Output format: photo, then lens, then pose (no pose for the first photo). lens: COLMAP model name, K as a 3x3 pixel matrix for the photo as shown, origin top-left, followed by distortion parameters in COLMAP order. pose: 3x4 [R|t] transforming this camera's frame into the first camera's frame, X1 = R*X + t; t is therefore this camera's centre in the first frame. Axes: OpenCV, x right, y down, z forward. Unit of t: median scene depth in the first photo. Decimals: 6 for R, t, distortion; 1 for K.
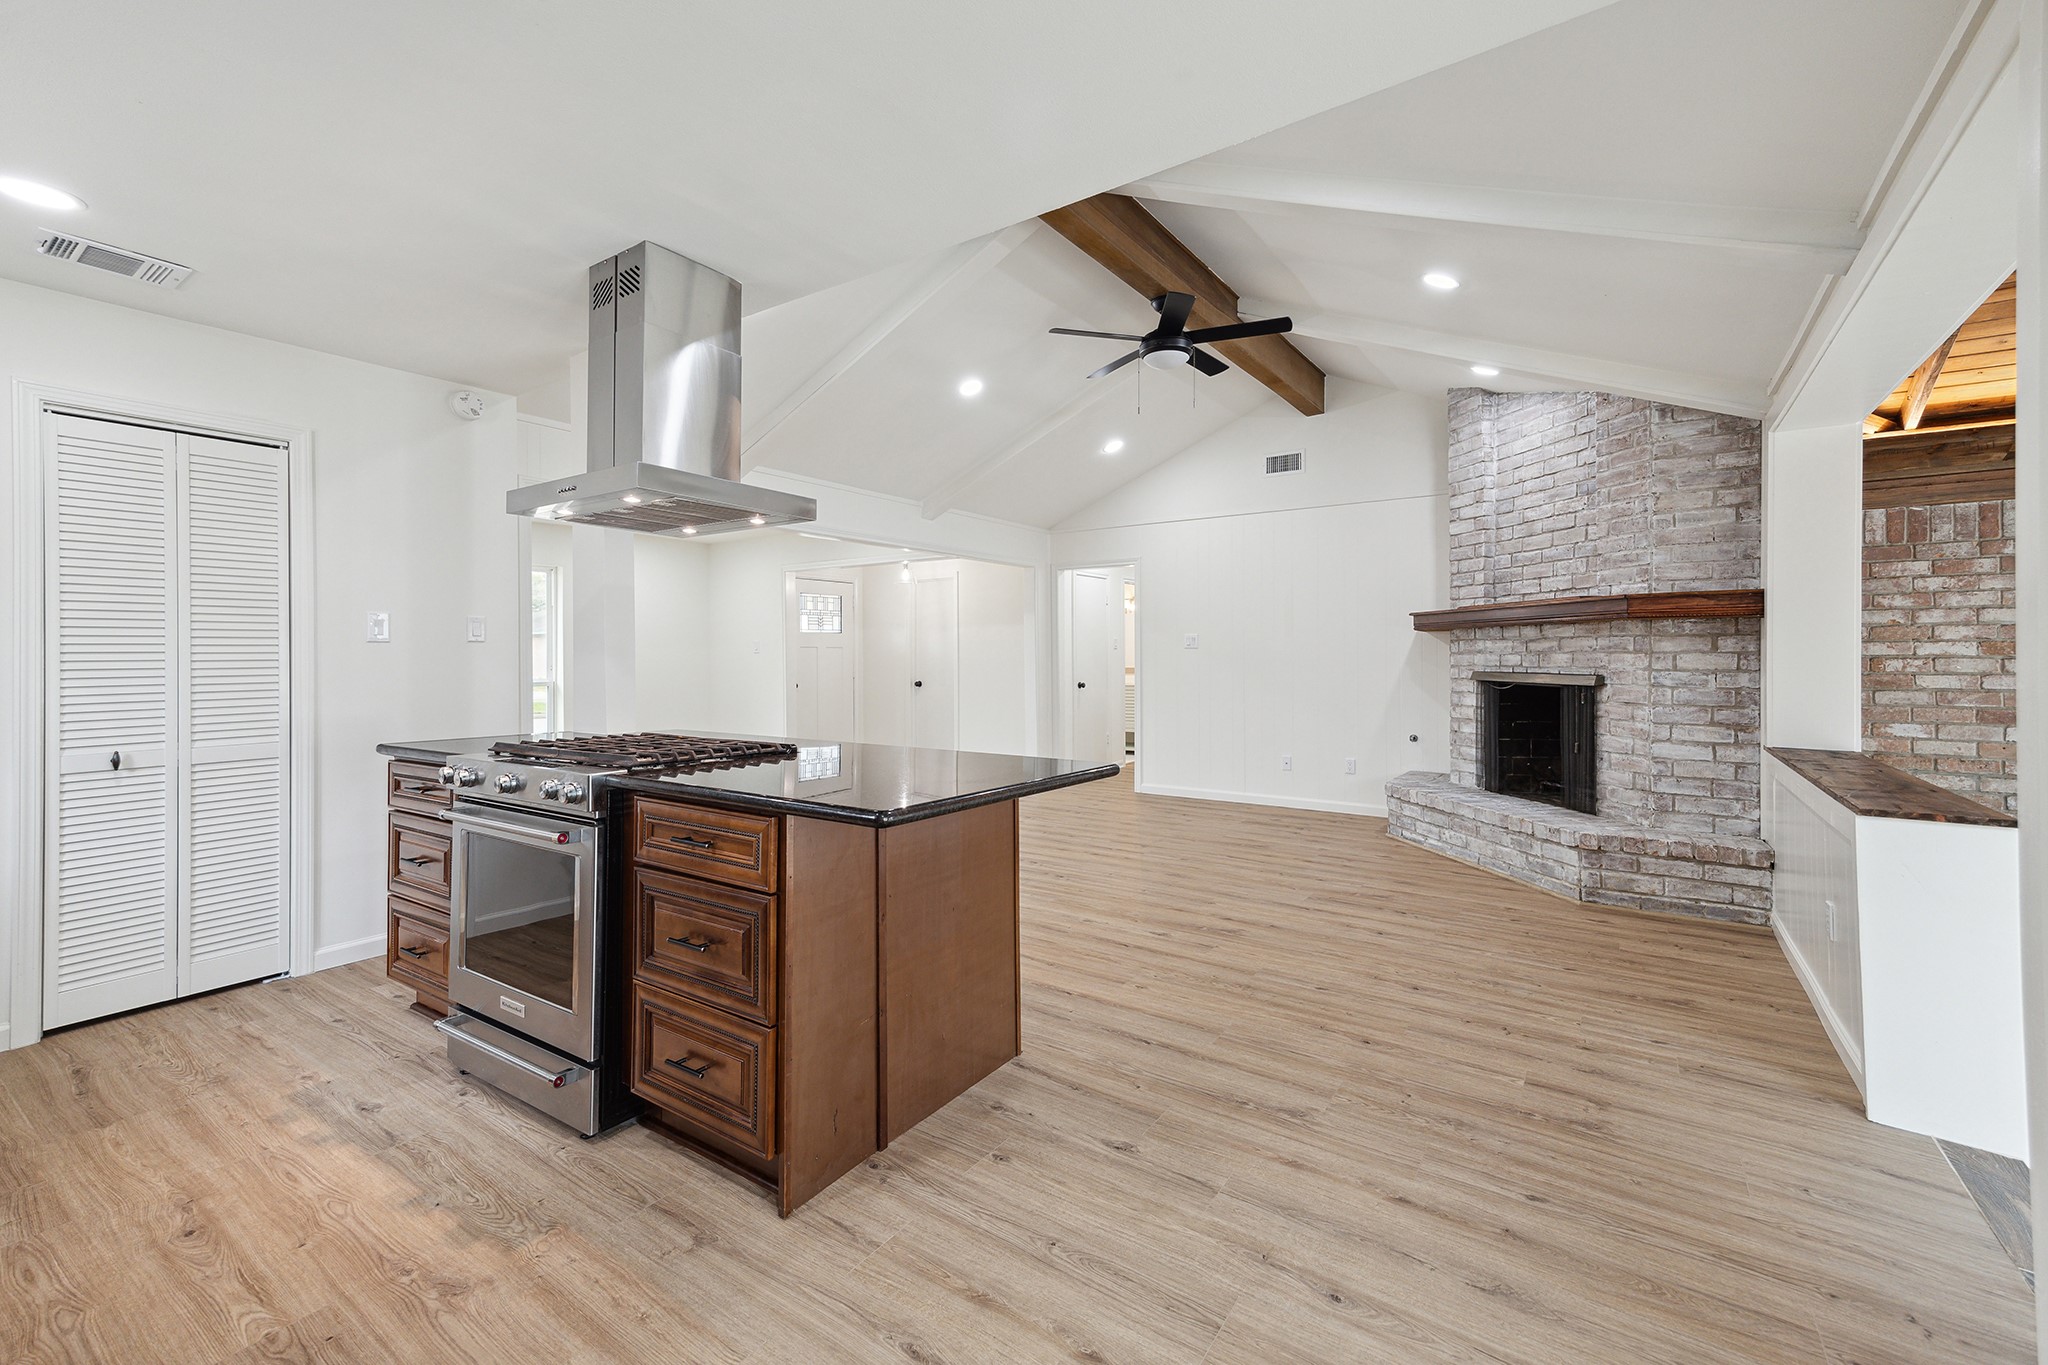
lens RADIAL K [[851.8, 0, 1039.3], [0, 851.8, 653.6], [0, 0, 1]] dist [0.023344, -0.000284]
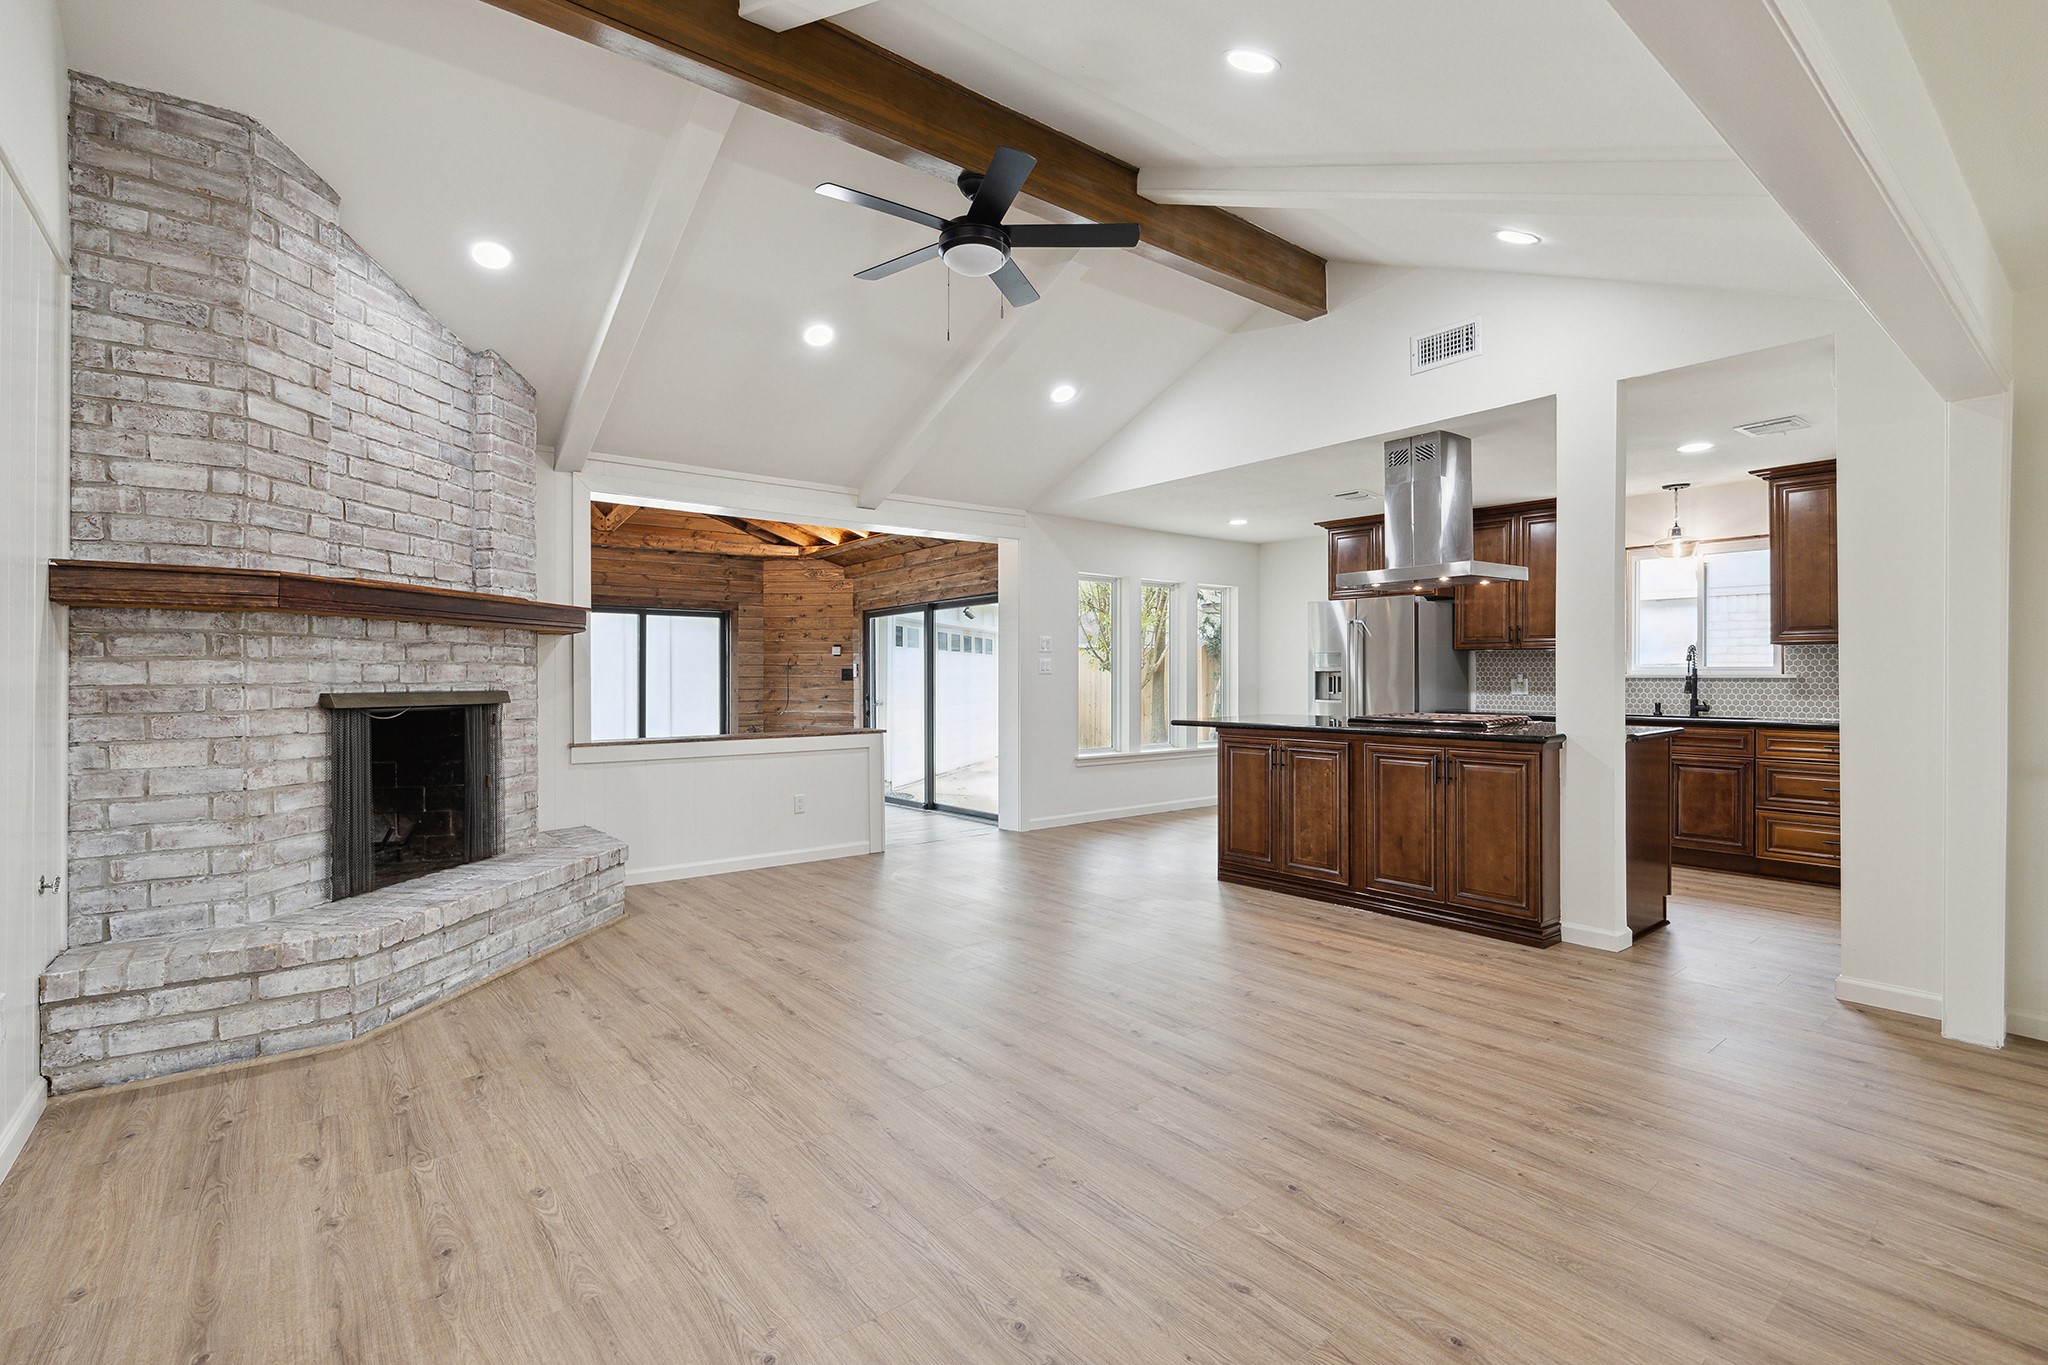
lens RADIAL K [[924.1, 0, 1028.8], [0, 924.1, 668.6], [0, 0, 1]] dist [-0.005155, 0.000752]
pose [[-0.955808, 0.004957, 0.293951, -0.133102], [0.001836, 0.999939, -0.010893, 0.015265], [-0.293987, -0.009872, -0.955758, 1.833940]]
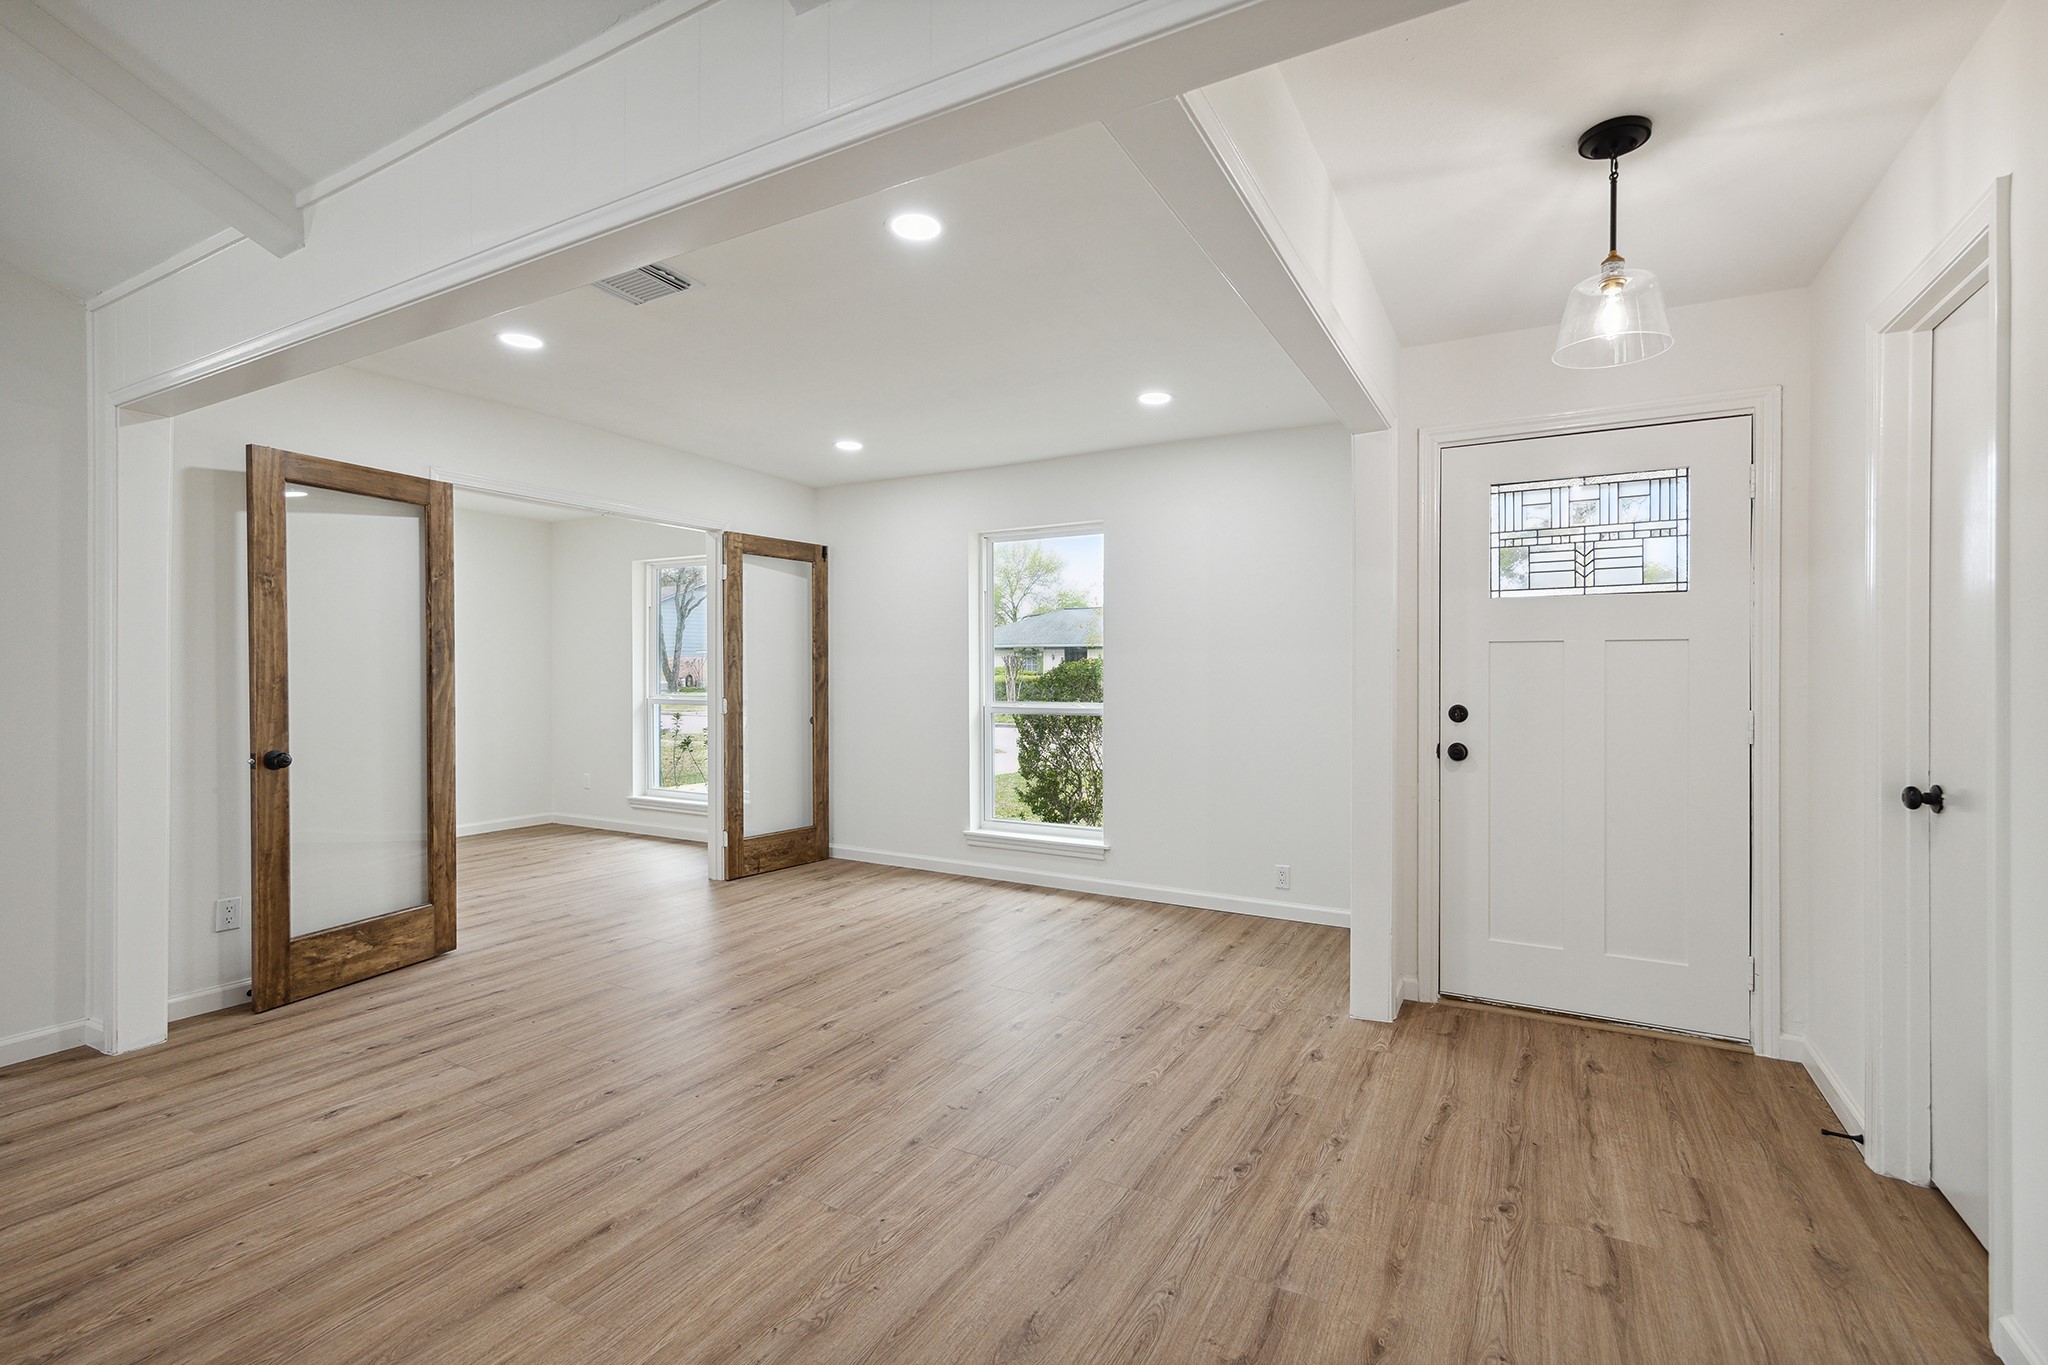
lens RADIAL K [[915.4, 0, 1041.3], [0, 915.4, 670.9], [0, 0, 1]] dist [0.003843, 0.000834]
pose [[0.092657, 0.004852, -0.995686, 0.147180], [0.006045, 0.999967, 0.005436, 0.002662], [0.995680, -0.006523, 0.092624, 1.593548]]
